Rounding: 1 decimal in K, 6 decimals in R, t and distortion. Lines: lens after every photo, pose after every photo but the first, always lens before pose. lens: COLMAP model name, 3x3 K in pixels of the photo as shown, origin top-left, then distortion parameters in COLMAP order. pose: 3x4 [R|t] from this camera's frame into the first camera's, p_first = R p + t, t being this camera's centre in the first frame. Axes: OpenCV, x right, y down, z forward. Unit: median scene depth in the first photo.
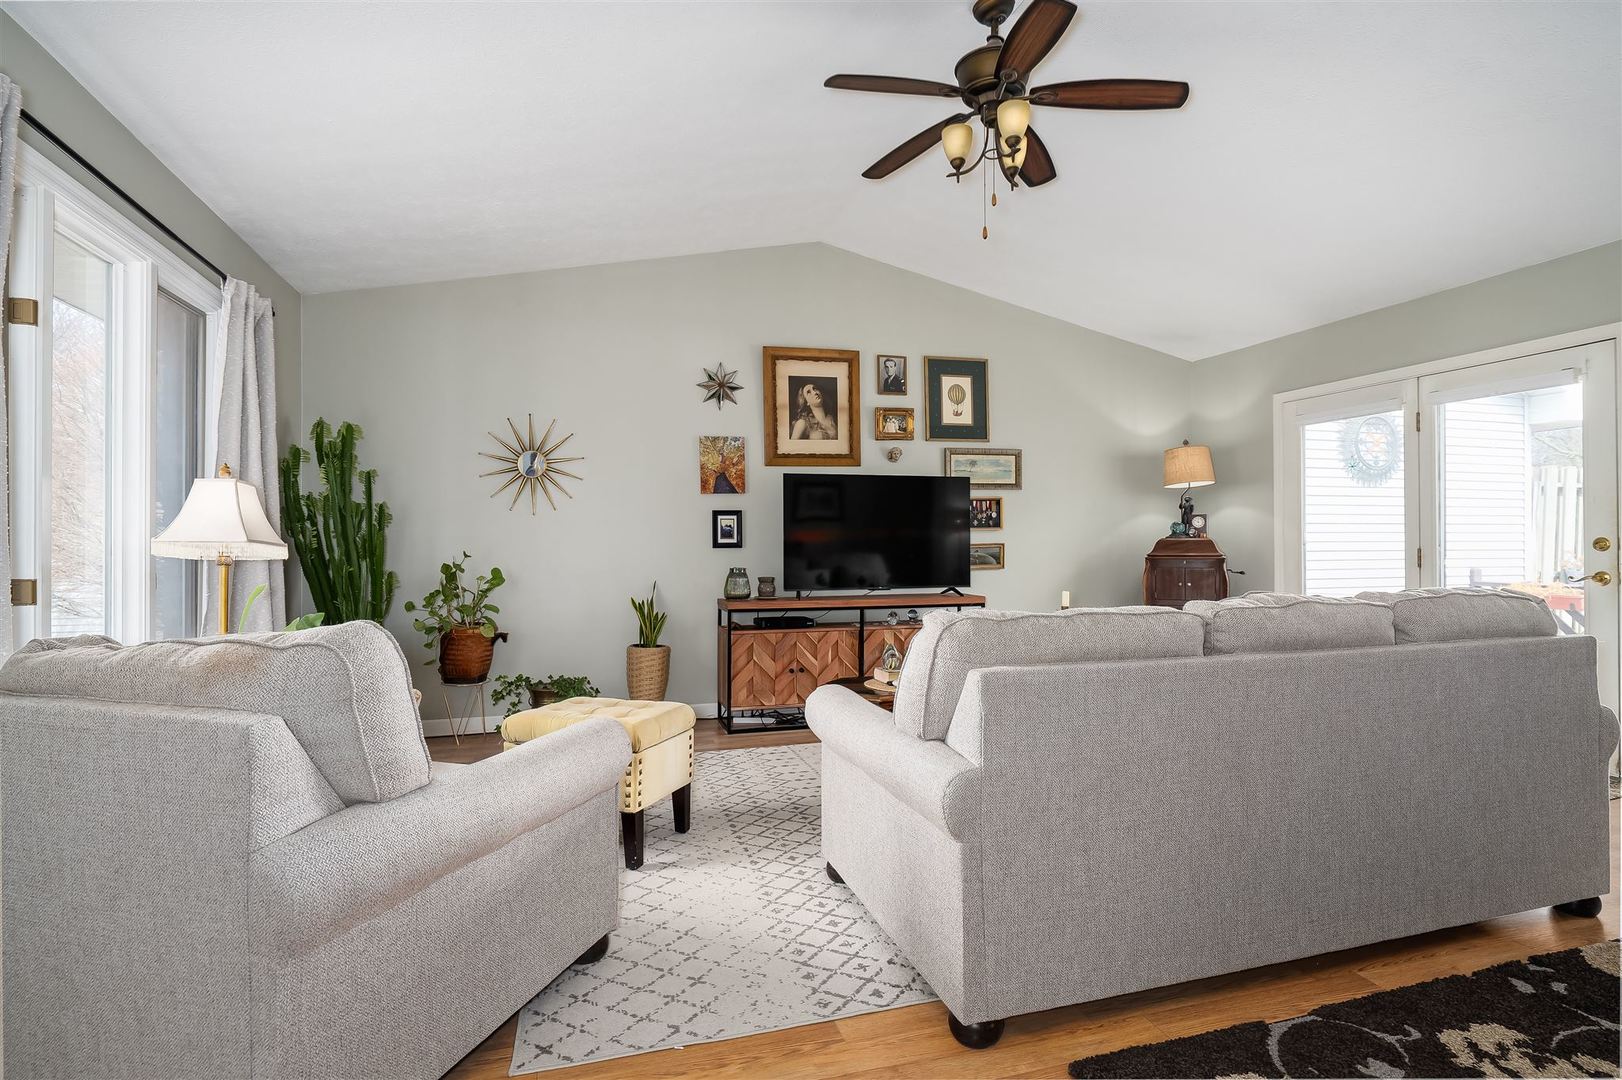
lens RADIAL K [[813.5, 0, 809.7], [0, 813.5, 538.5], [0, 0, 1]] dist [0.000266, 0.000946]
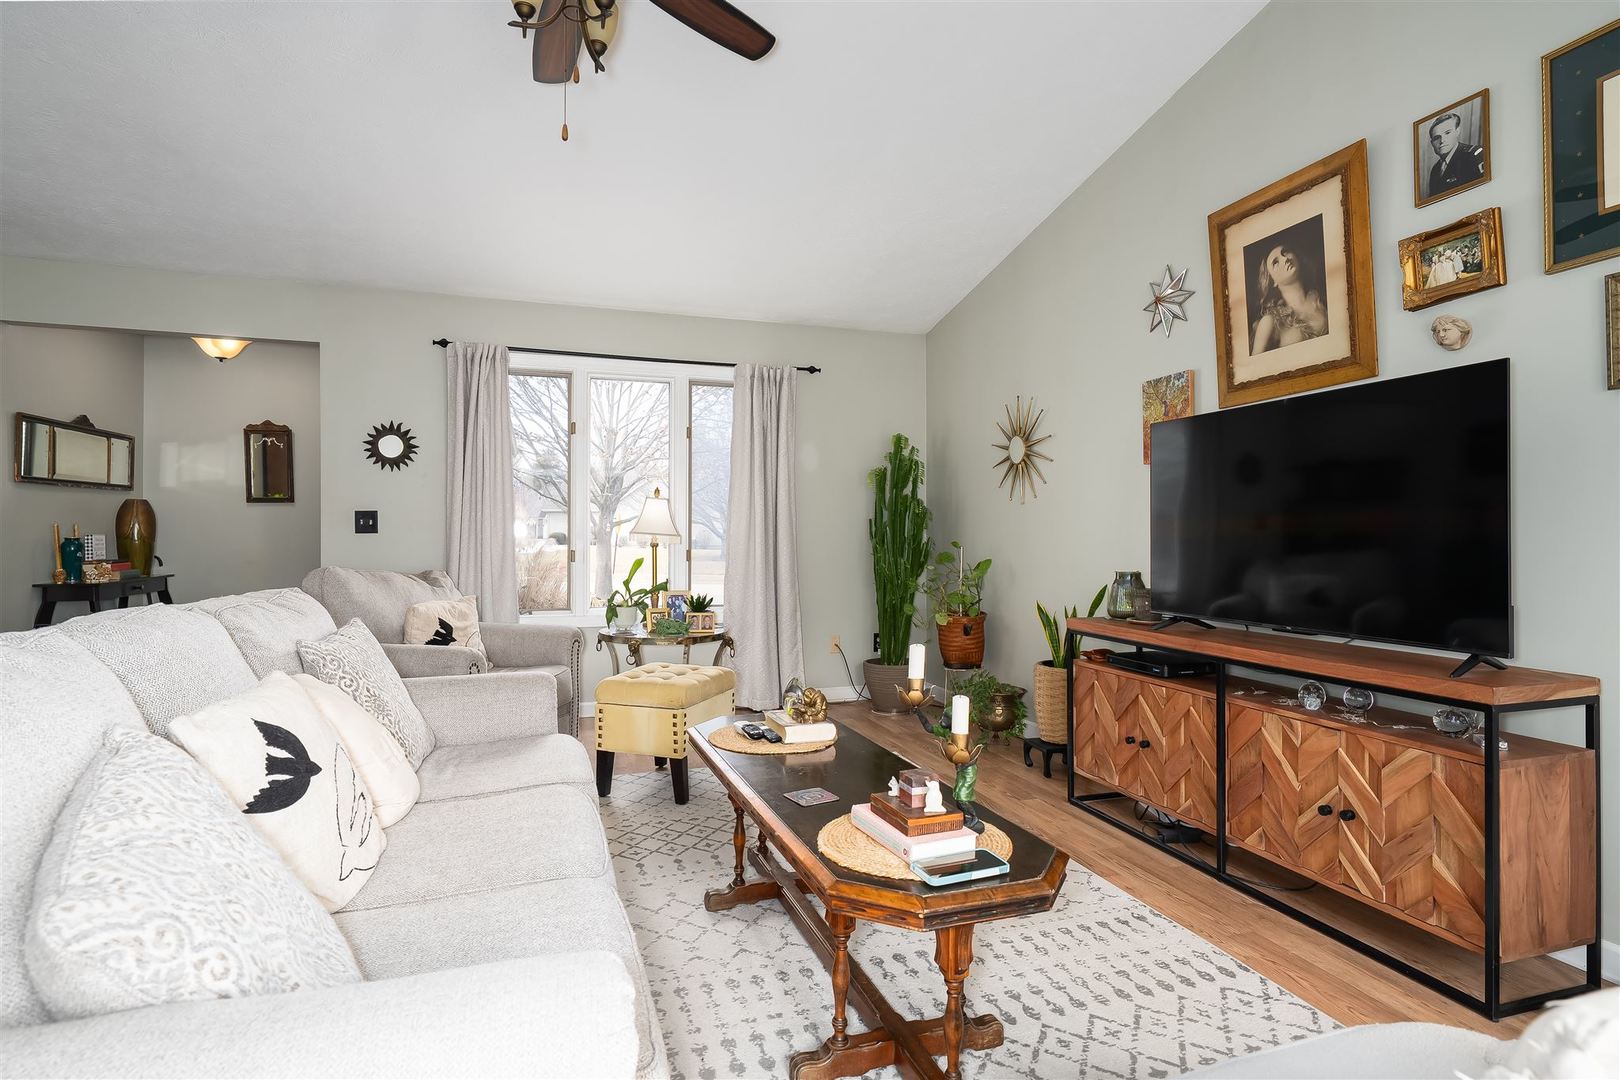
lens RADIAL K [[842.0, 0, 811.3], [0, 842.0, 526.7], [0, 0, 1]] dist [0.000146, 0.000133]
pose [[0.023529, -0.006386, -0.999703, 0.566548], [0.002110, 0.999978, -0.006338, 0.002294], [0.999721, -0.001960, 0.023541, 0.677546]]
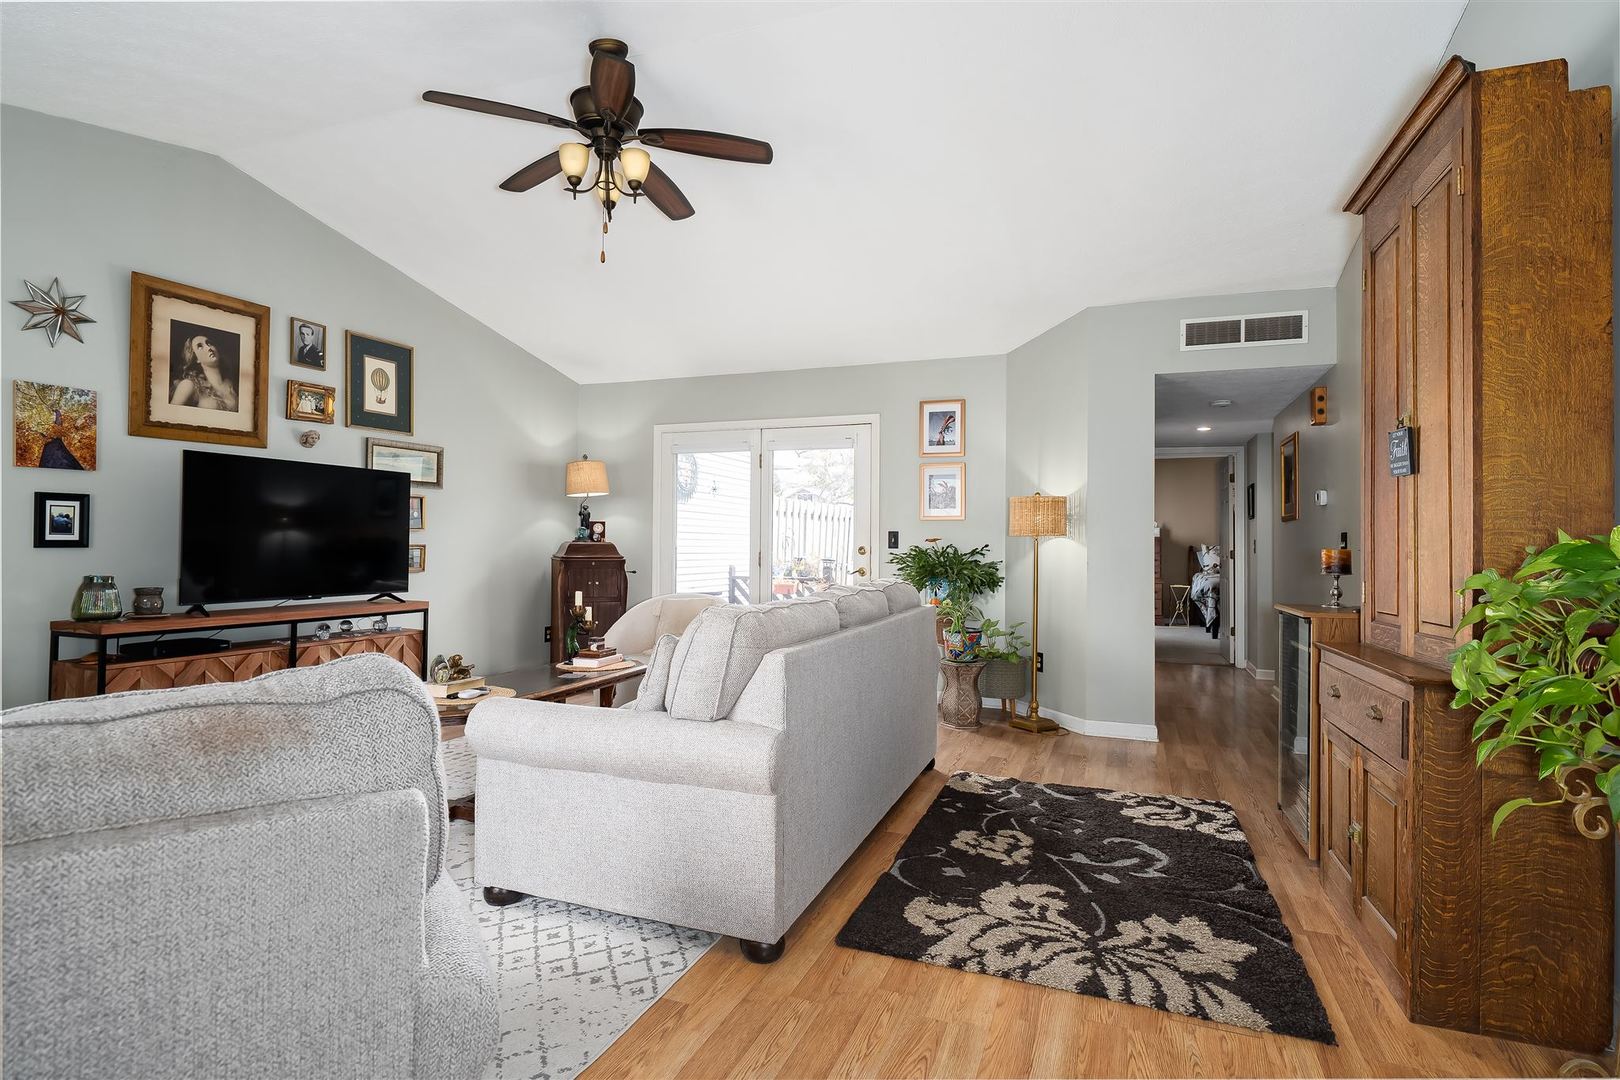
lens RADIAL K [[812.5, 0, 812.8], [0, 812.5, 534.0], [0, 0, 1]] dist [0.000266, 0.000946]
pose [[0.611424, 0.021671, 0.791007, -0.253395], [-0.016656, 0.999756, -0.014516, -0.000443], [-0.791128, -0.004300, 0.611635, 0.070595]]
